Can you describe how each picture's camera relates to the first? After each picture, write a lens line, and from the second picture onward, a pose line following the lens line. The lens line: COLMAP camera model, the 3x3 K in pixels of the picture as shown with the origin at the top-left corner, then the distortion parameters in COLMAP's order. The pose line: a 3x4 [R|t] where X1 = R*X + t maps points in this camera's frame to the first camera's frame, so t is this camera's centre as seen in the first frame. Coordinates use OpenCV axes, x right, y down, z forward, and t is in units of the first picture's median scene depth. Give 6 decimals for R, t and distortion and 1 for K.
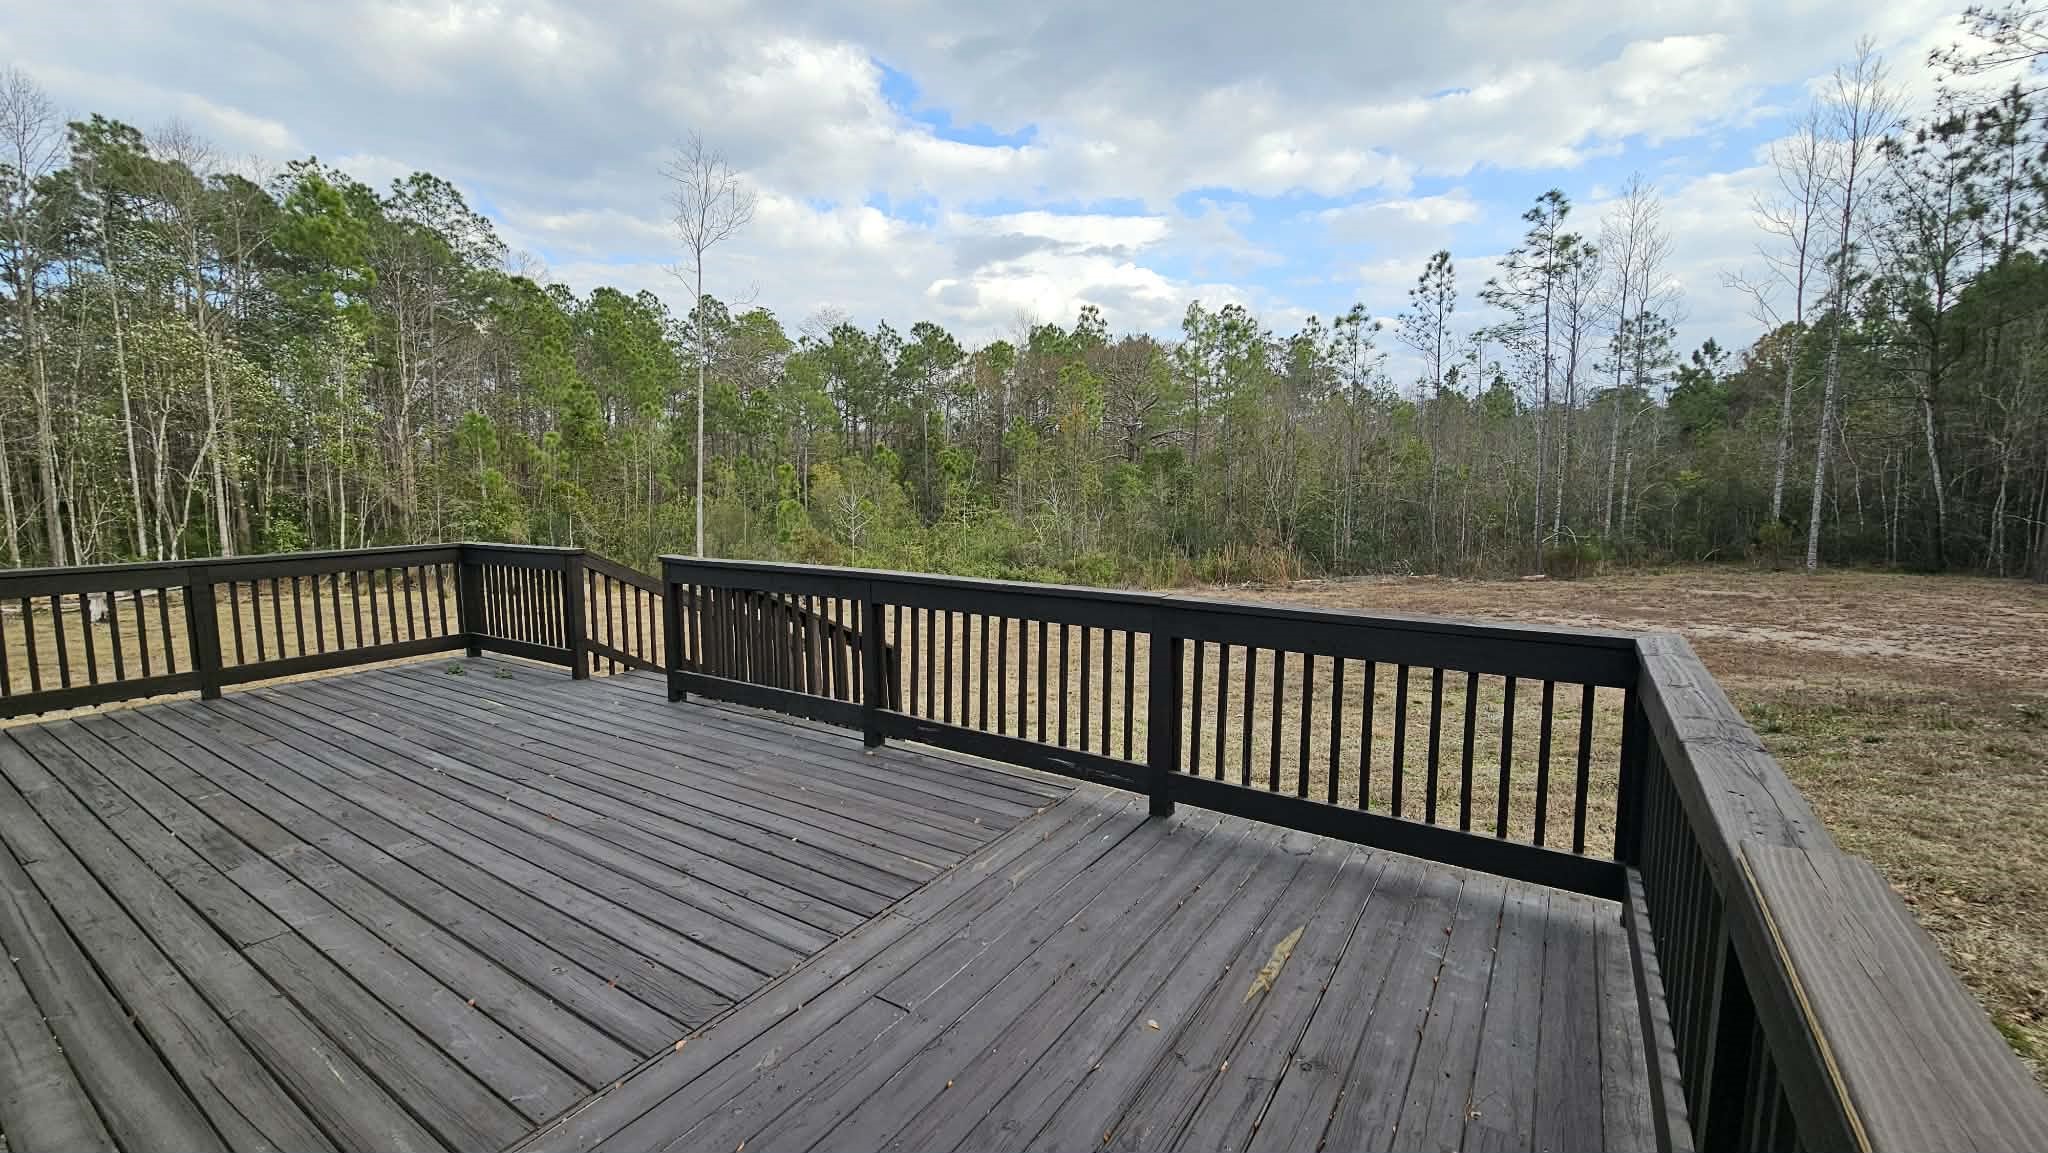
lens RADIAL K [[837.3, 0, 1019.7], [0, 837.3, 573.3], [0, 0, 1]] dist [0.001967, 0.000013]
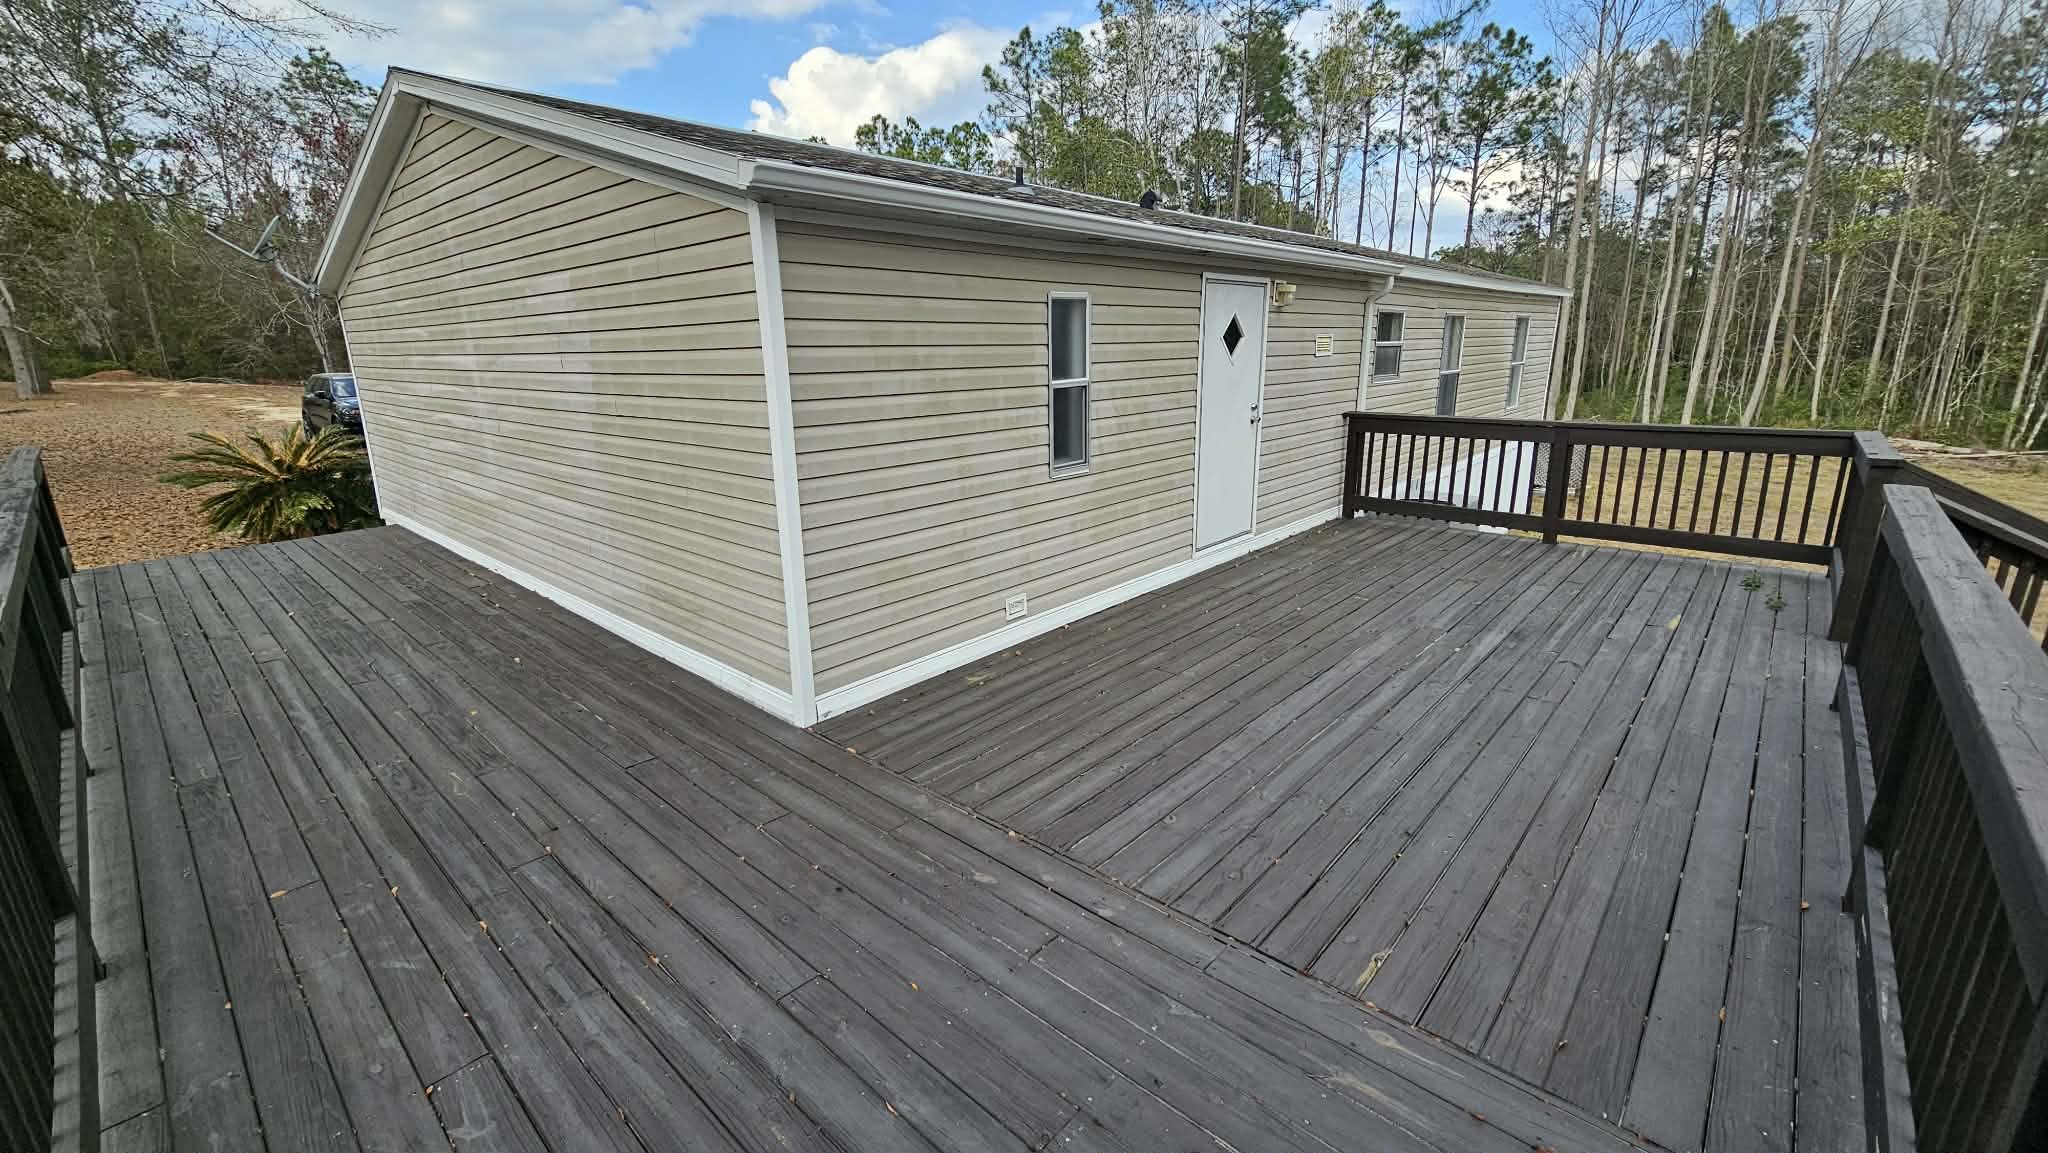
lens RADIAL K [[837.3, 0, 1017.9], [0, 837.3, 584.8], [0, 0, 1]] dist [0.001967, 0.000013]
pose [[-0.153791, 0.277994, -0.948192, 0.365162], [-0.092844, 0.951297, 0.293963, -0.093771], [0.983732, 0.133242, -0.120491, 0.574437]]
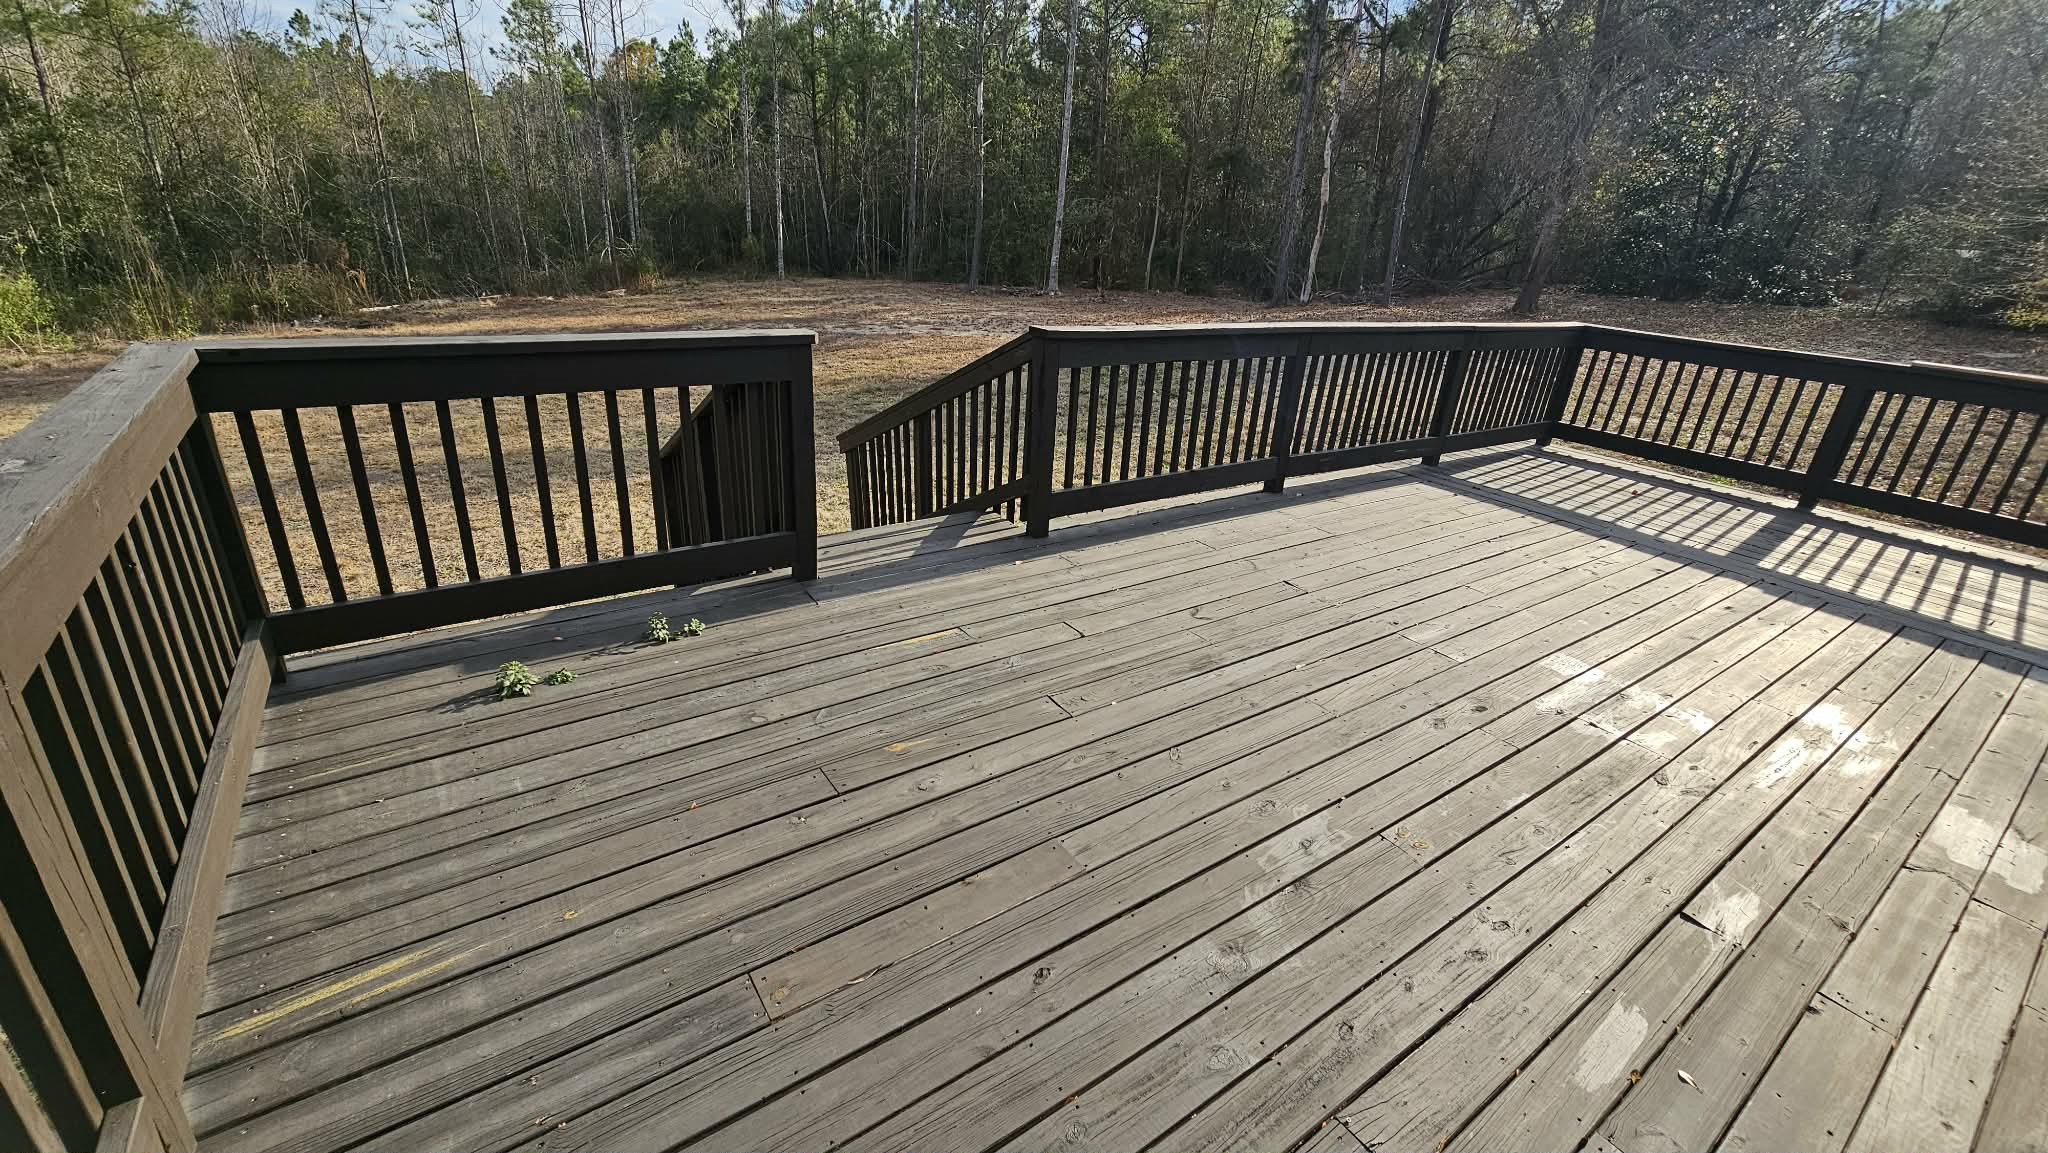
lens RADIAL K [[837.3, 0, 1027.5], [0, 837.3, 559.5], [0, 0, 1]] dist [0.001967, 0.000013]
pose [[0.362010, -0.322400, 0.874647, -1.378164], [0.031910, 0.942023, 0.334027, -0.091671], [-0.931628, -0.093011, 0.351310, 0.987639]]
